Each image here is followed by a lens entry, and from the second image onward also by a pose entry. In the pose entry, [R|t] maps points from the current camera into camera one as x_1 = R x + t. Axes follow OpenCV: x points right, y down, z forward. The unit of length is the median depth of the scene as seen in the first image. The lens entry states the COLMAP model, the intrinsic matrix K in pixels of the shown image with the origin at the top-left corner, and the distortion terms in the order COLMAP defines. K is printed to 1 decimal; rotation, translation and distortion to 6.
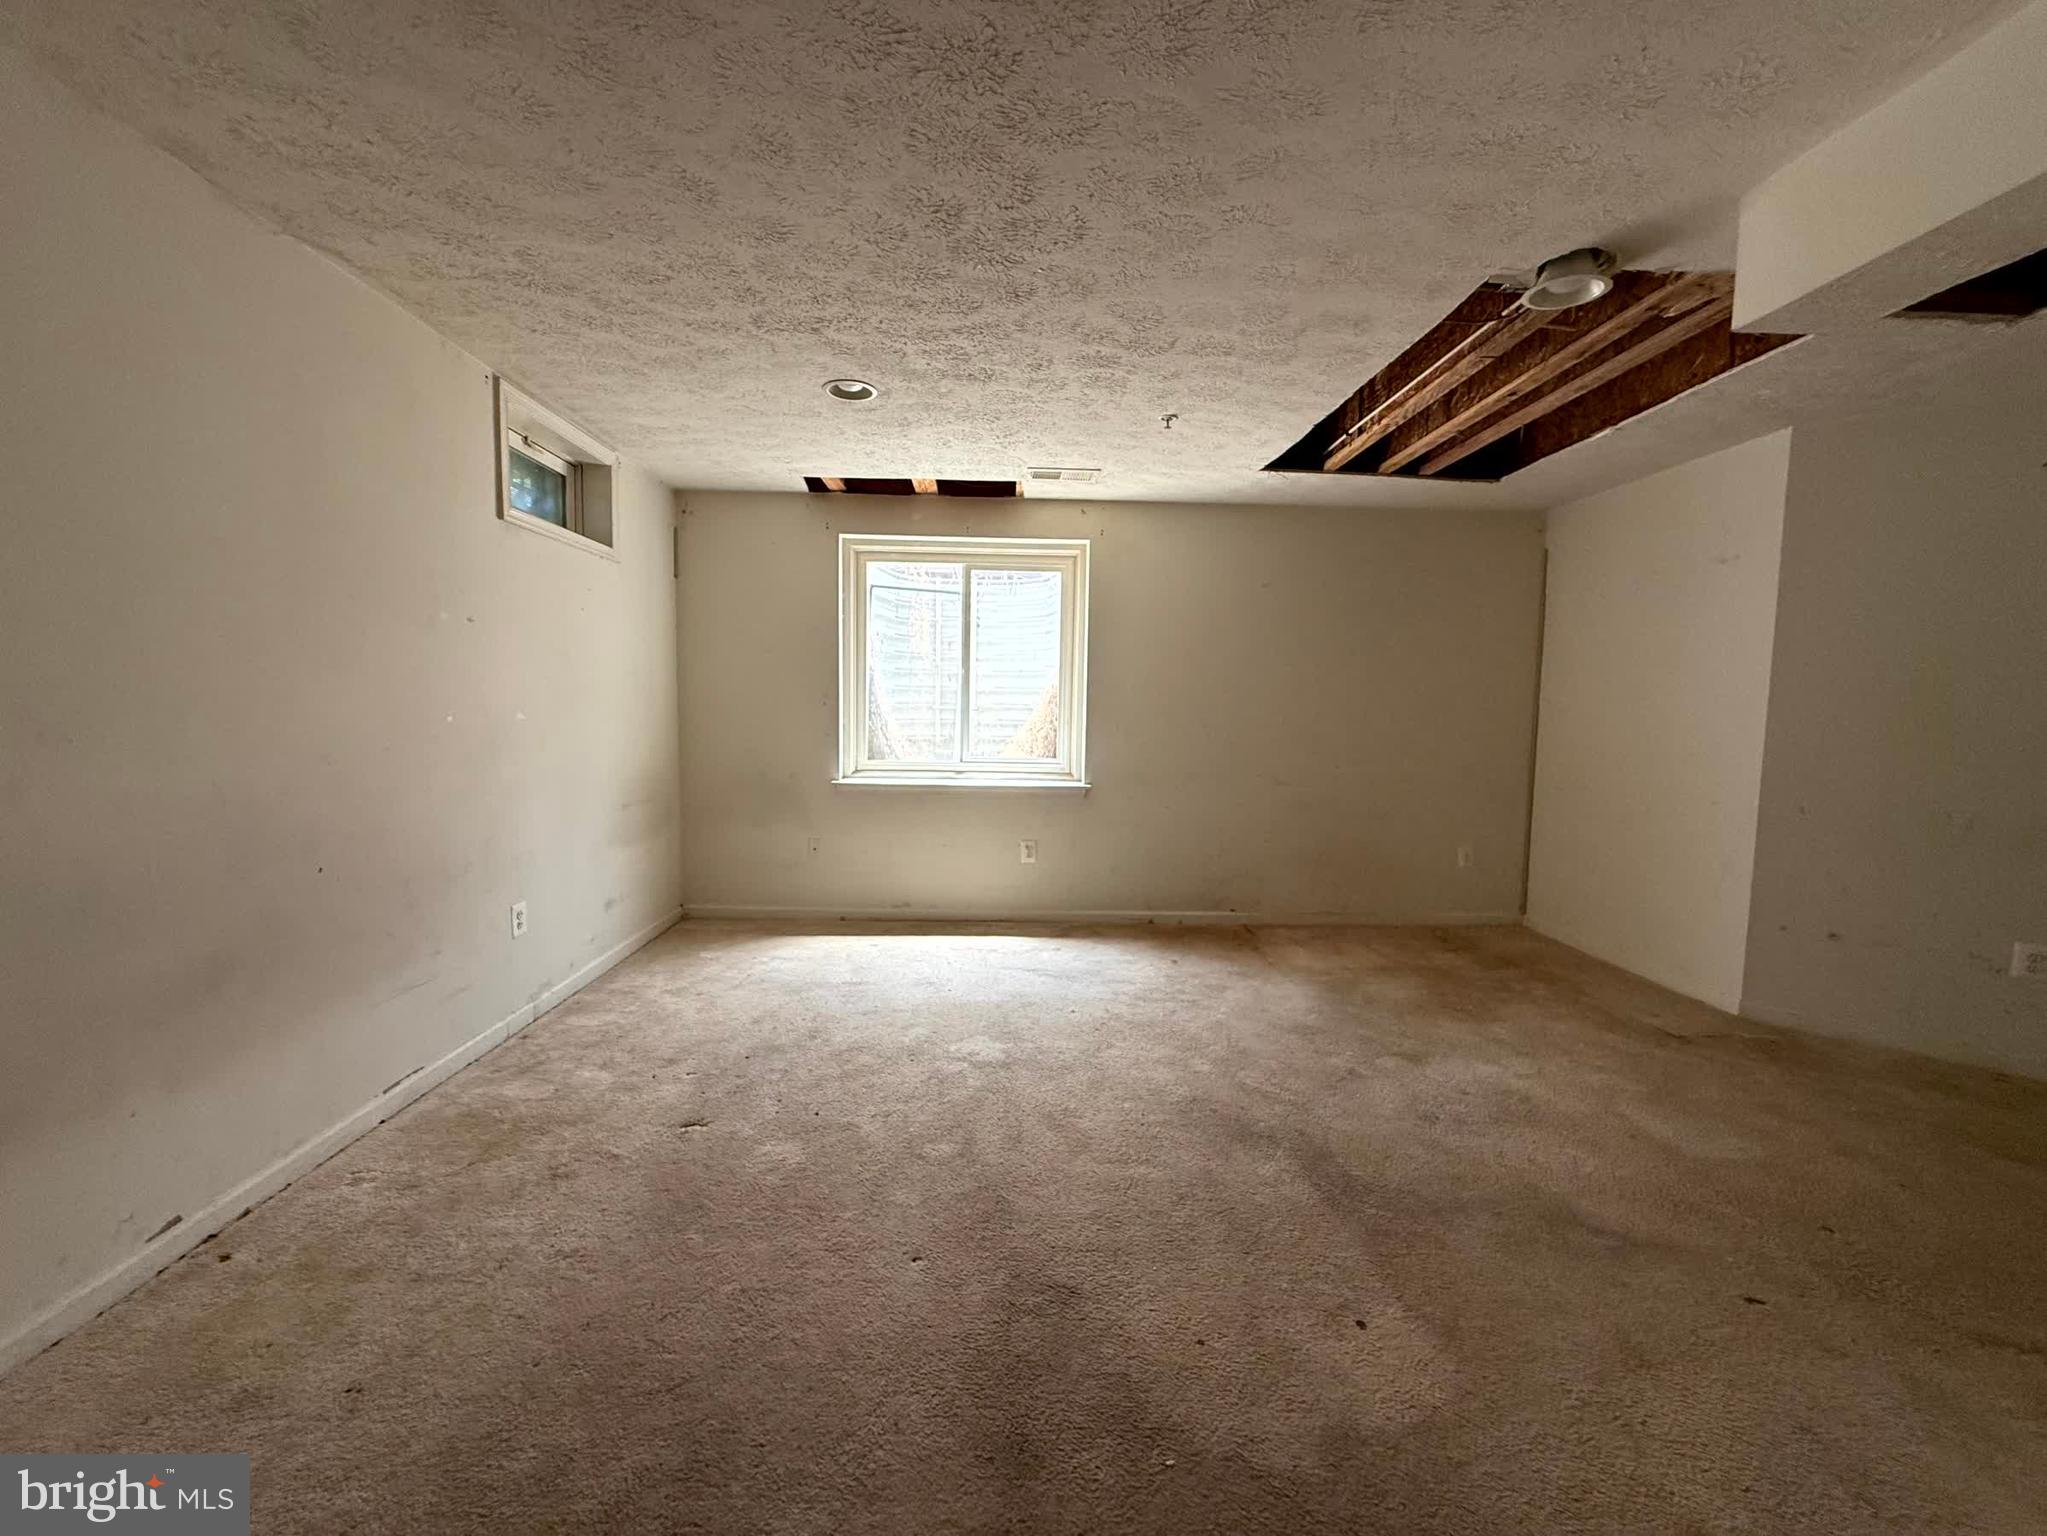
lens RADIAL K [[815.1, 0, 1019.6], [0, 815.1, 768.9], [0, 0, 1]] dist [-0.000226, 0.001181]
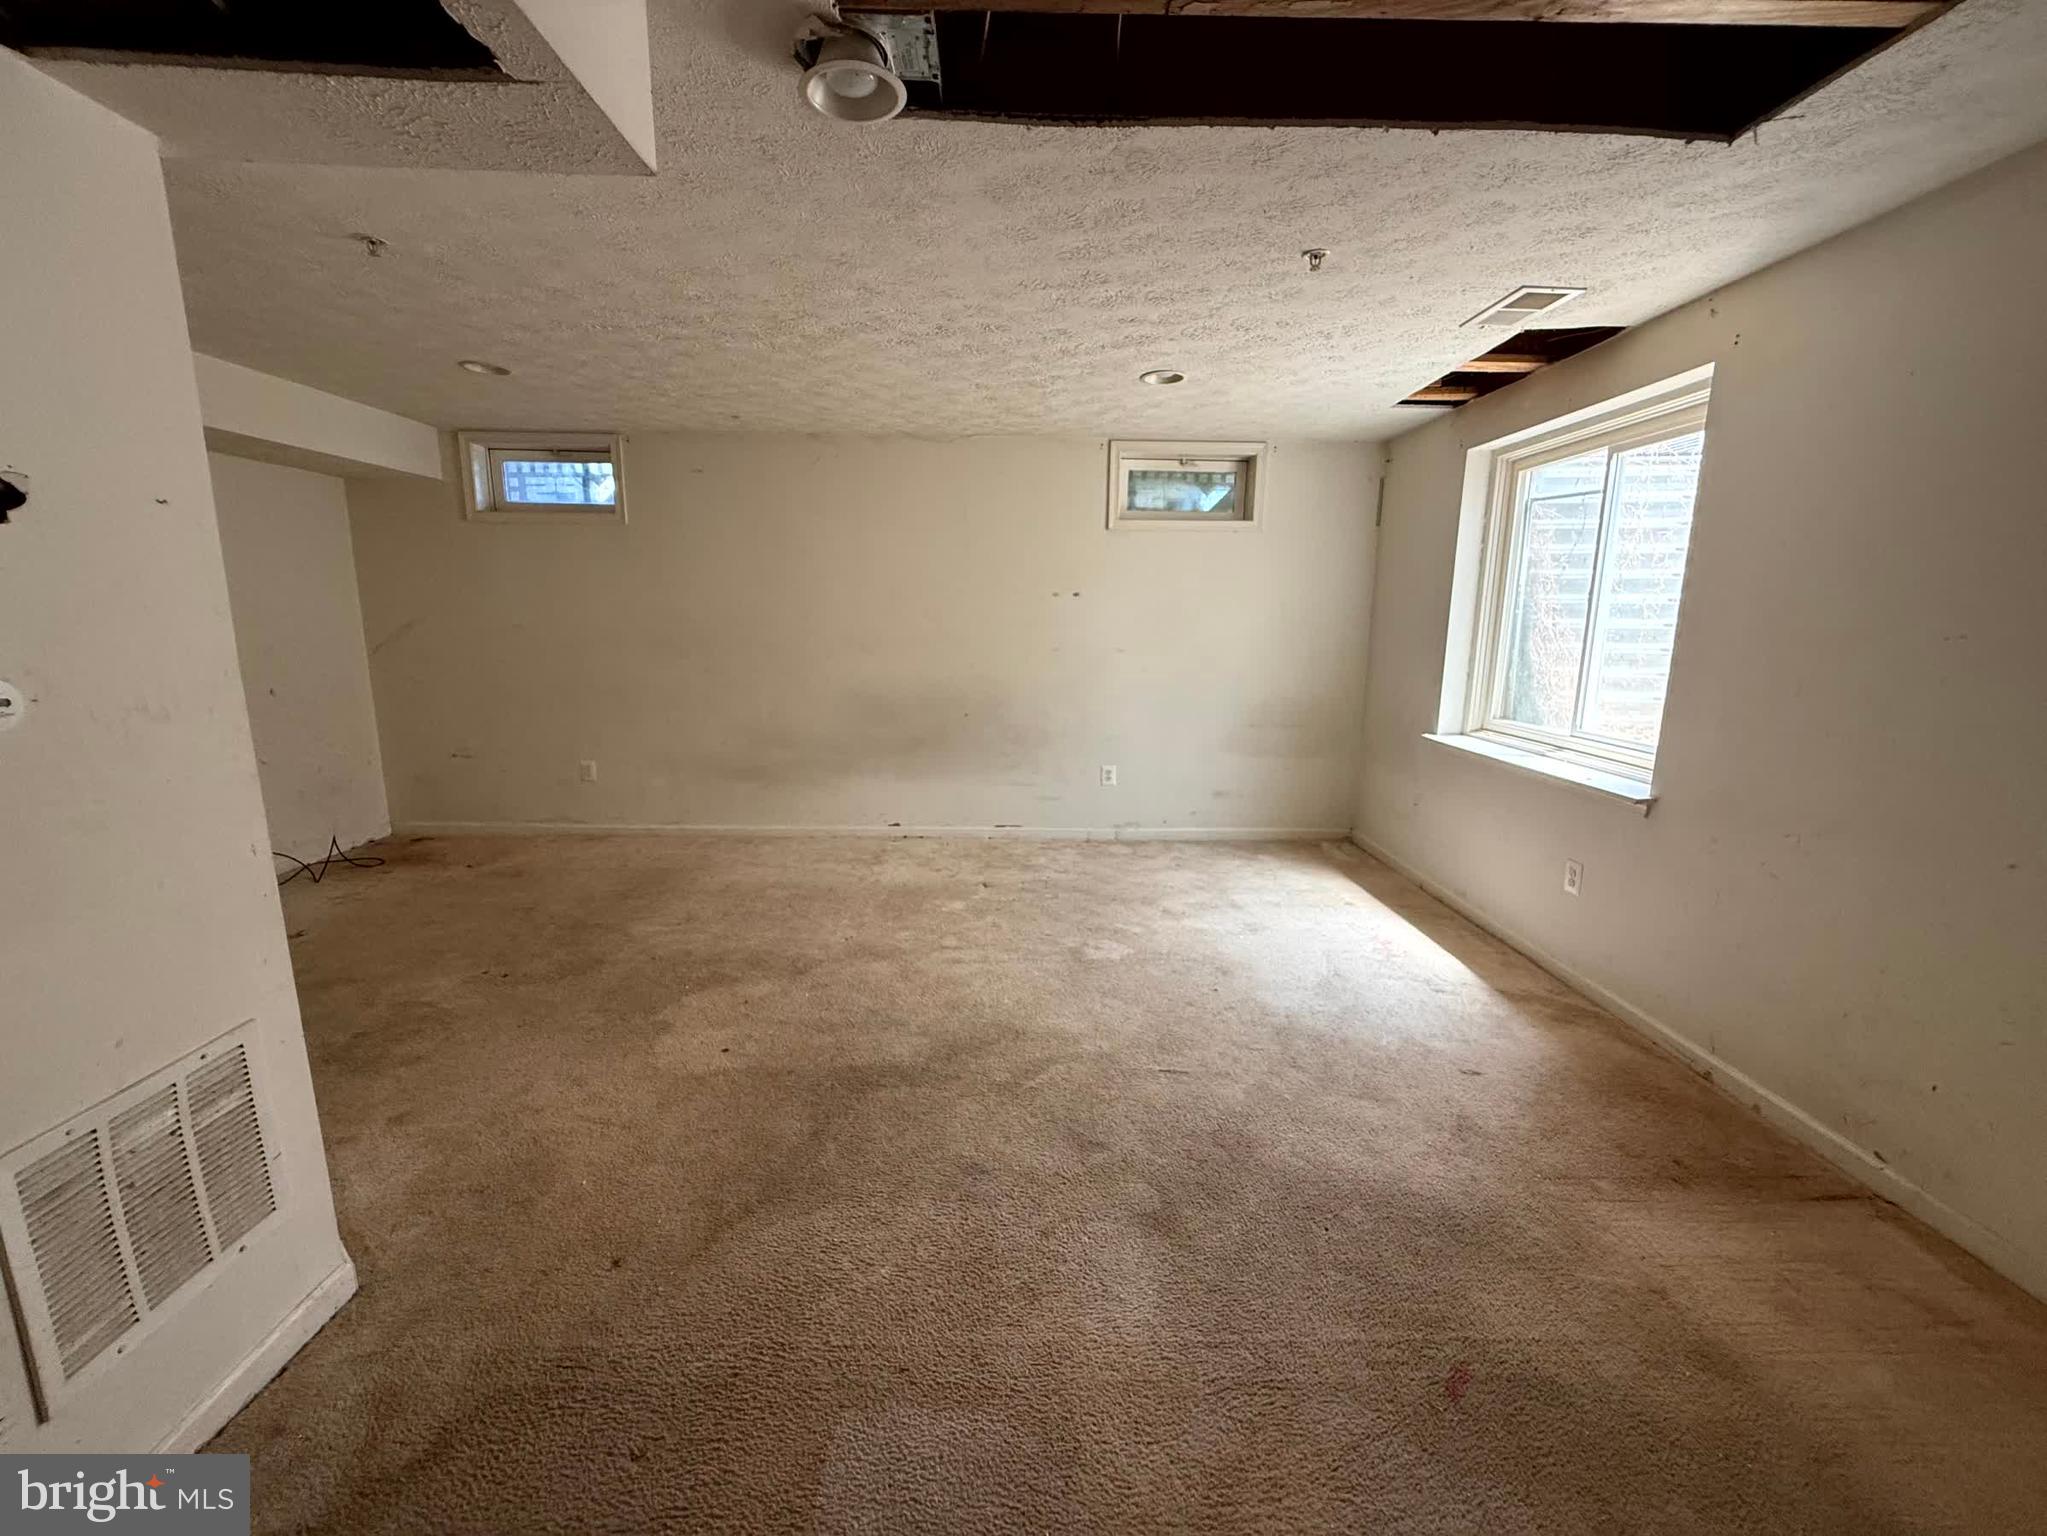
lens RADIAL K [[815.1, 0, 1024.2], [0, 815.1, 771.9], [0, 0, 1]] dist [-0.000226, 0.001181]
pose [[-0.009256, 0.172285, -0.985004, 0.997999], [-0.087670, 0.981113, 0.172428, -0.090639], [0.996107, 0.087952, 0.006024, 0.809654]]
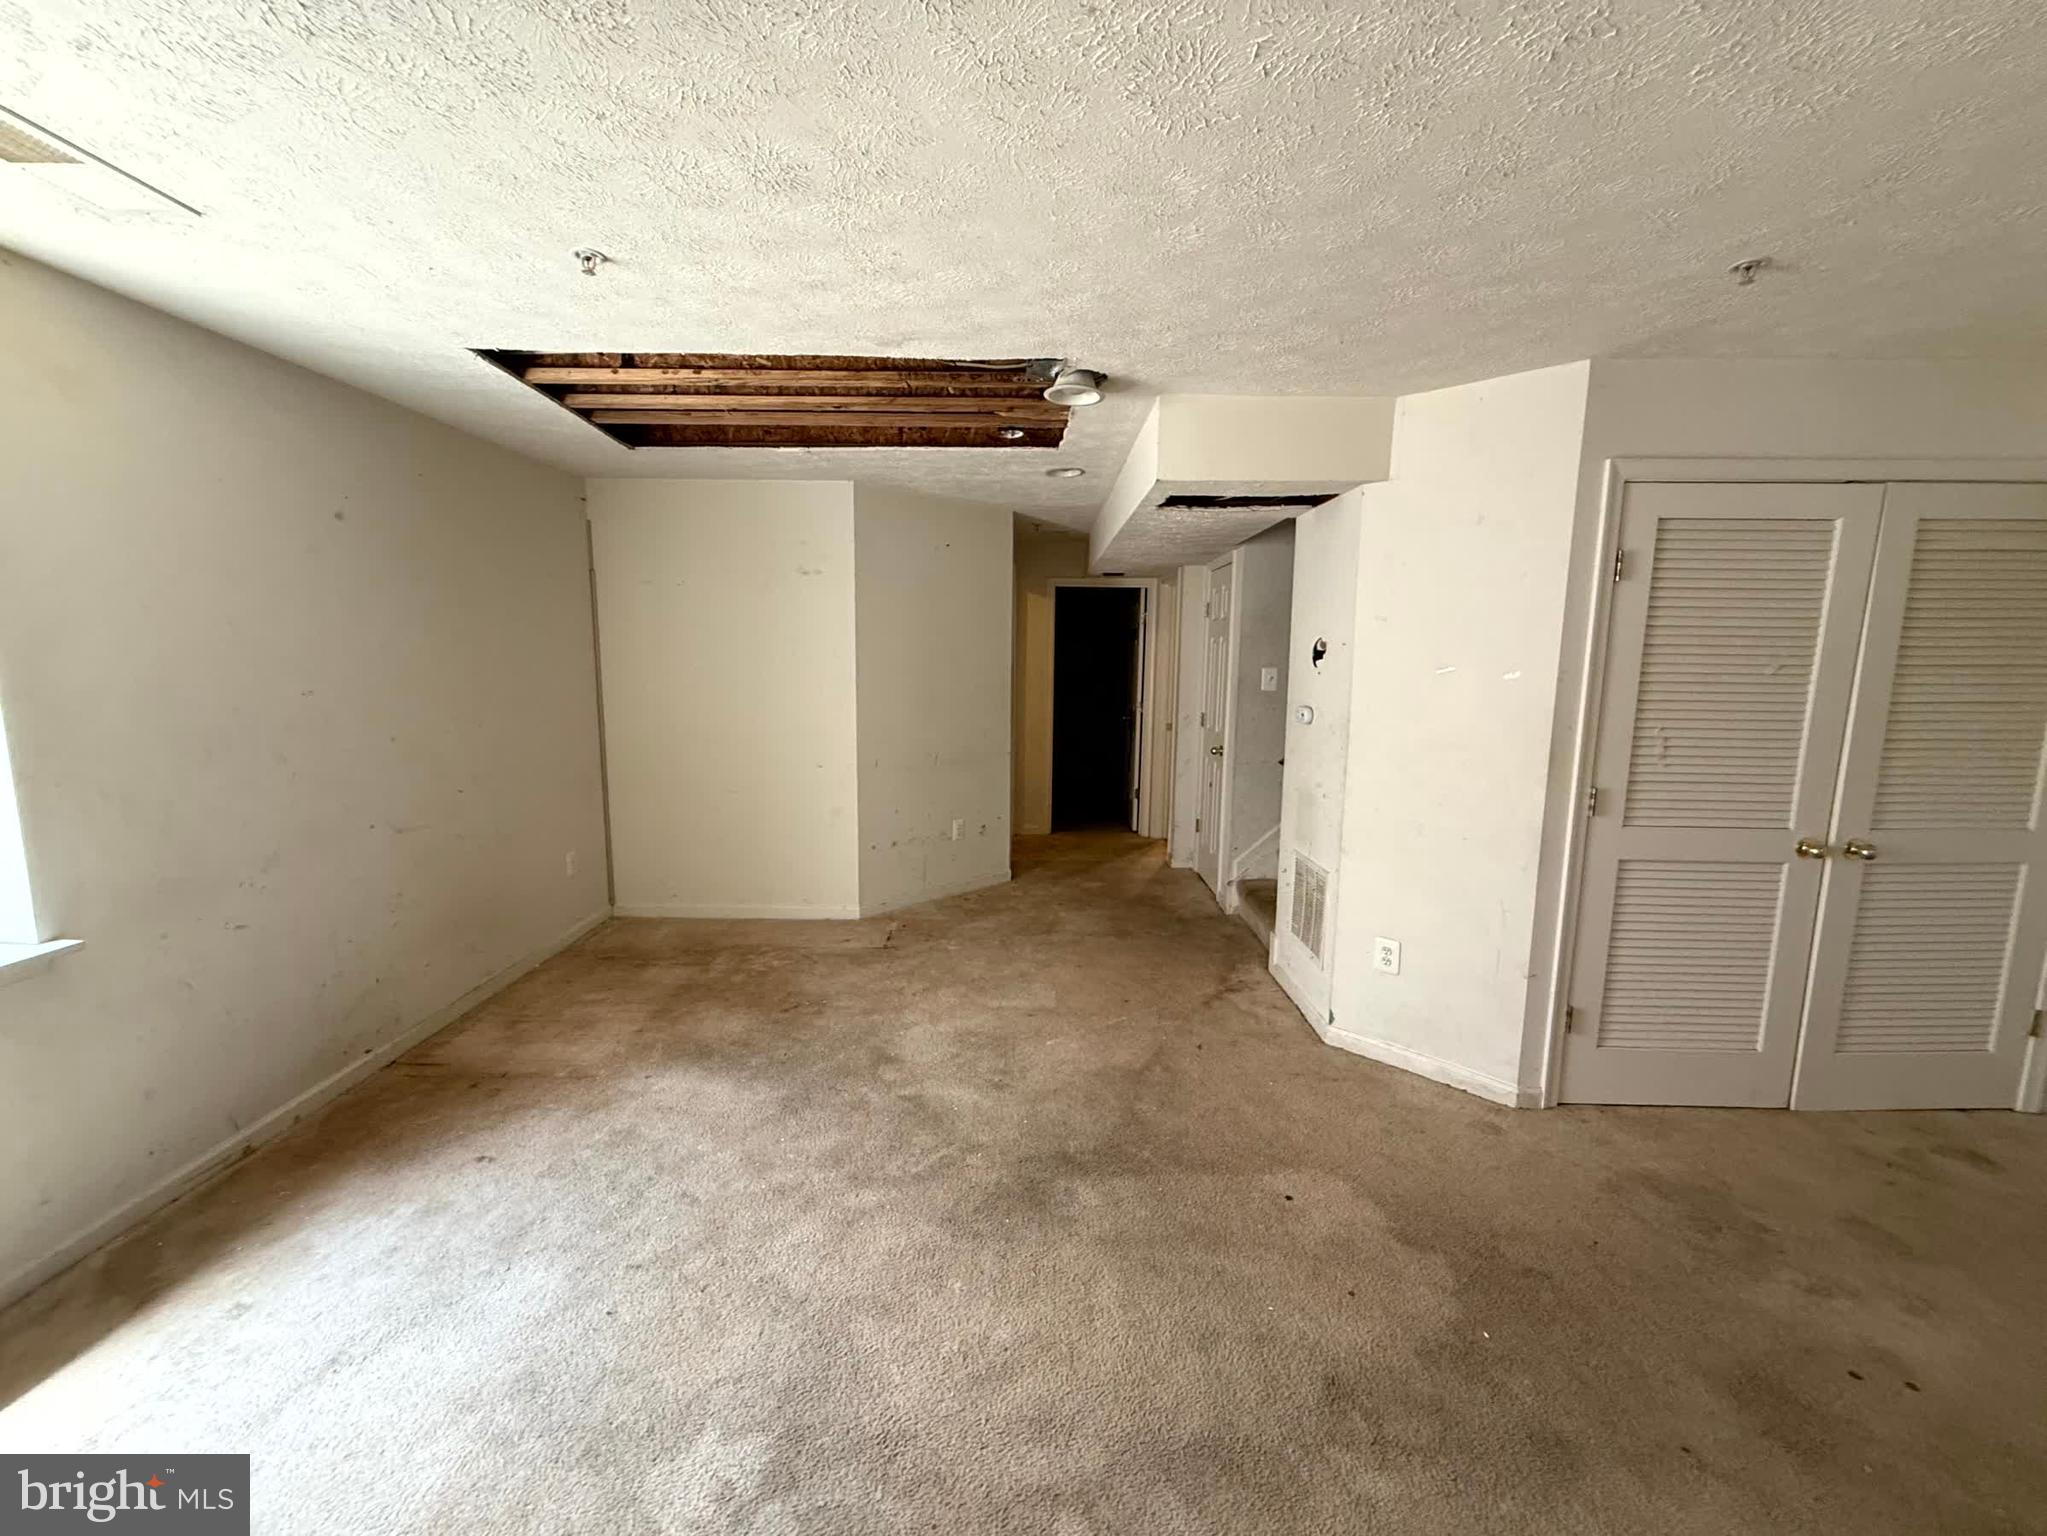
lens RADIAL K [[815.1, 0, 1019.2], [0, 815.1, 768.4], [0, 0, 1]] dist [-0.000226, 0.001181]
pose [[0.032651, -0.157047, 0.987051, -0.446498], [0.069427, 0.985549, 0.154511, -0.147095], [-0.997053, 0.063483, 0.043082, 0.719430]]
